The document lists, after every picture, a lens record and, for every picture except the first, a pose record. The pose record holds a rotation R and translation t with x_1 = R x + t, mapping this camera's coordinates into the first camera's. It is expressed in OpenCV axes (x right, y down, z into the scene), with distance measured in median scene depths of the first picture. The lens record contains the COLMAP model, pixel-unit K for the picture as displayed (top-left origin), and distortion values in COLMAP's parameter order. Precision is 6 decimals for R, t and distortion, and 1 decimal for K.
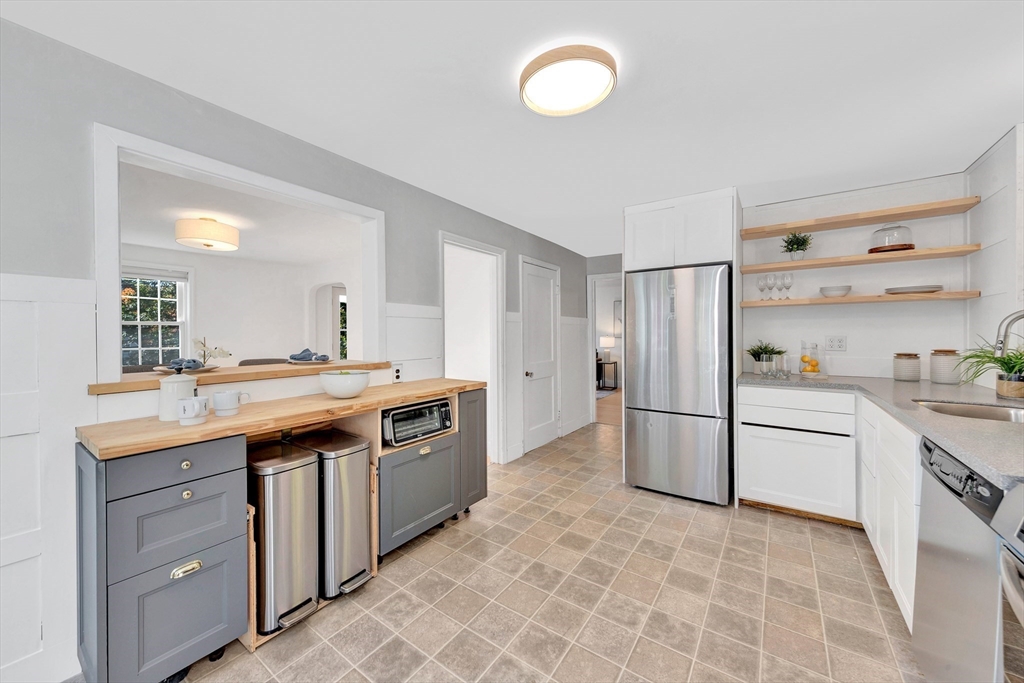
lens RADIAL K [[399.1, 0, 505.8], [0, 399.1, 330.3], [0, 0, 1]] dist [0.047982, -0.000163]
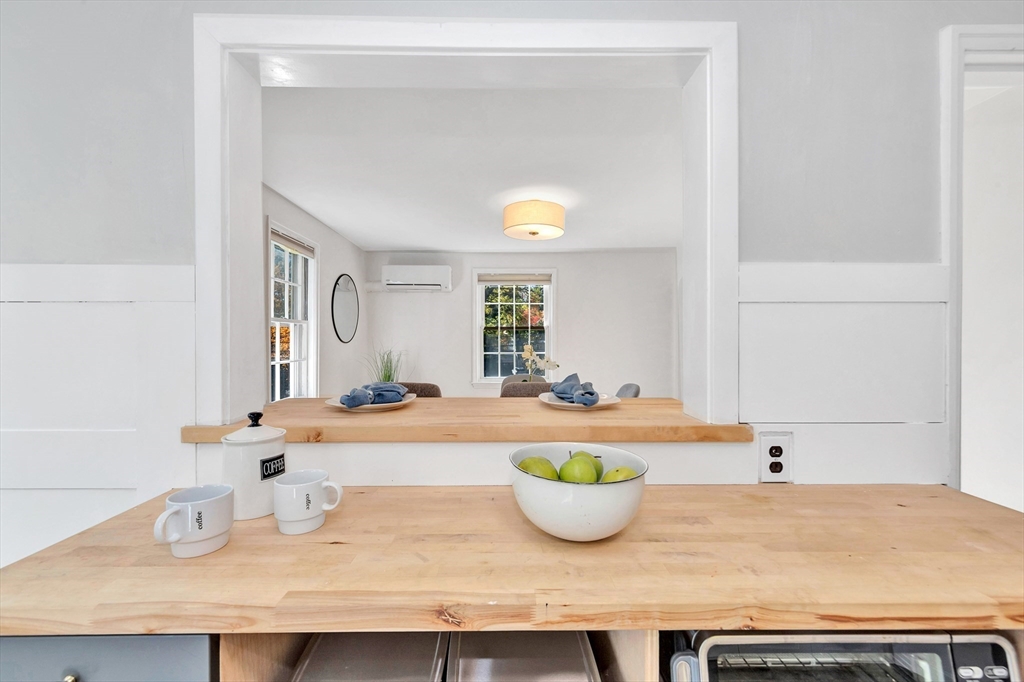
lens RADIAL K [[394.6, 0, 512.0], [0, 394.6, 341.0], [0, 0, 1]] dist [0.000103, 0.000129]
pose [[0.573985, 0.012520, -0.818770, -0.114583], [0.004568, 0.999819, 0.018491, -0.006439], [0.818853, -0.014354, 0.573824, 0.597729]]
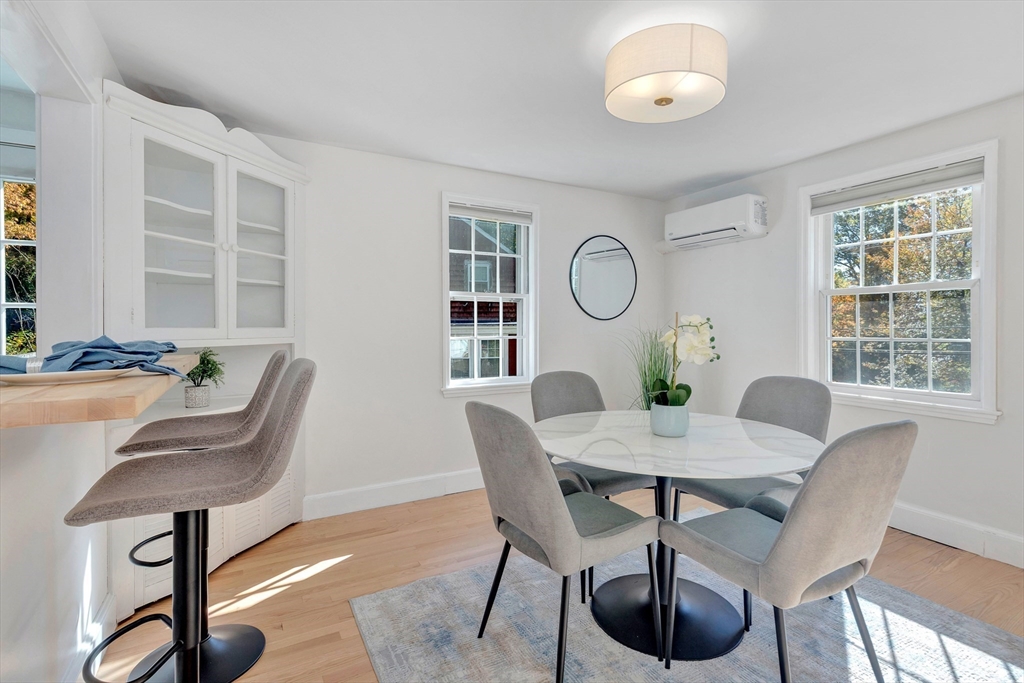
lens RADIAL K [[511.3, 0, 533.8], [0, 511.3, 320.9], [0, 0, 1]] dist [0.084541, -0.000075]
pose [[-0.431554, 0.006066, -0.902067, -0.163468], [0.011277, 0.999936, 0.001329, 0.018273], [0.902017, -0.009599, -0.431595, 1.243692]]
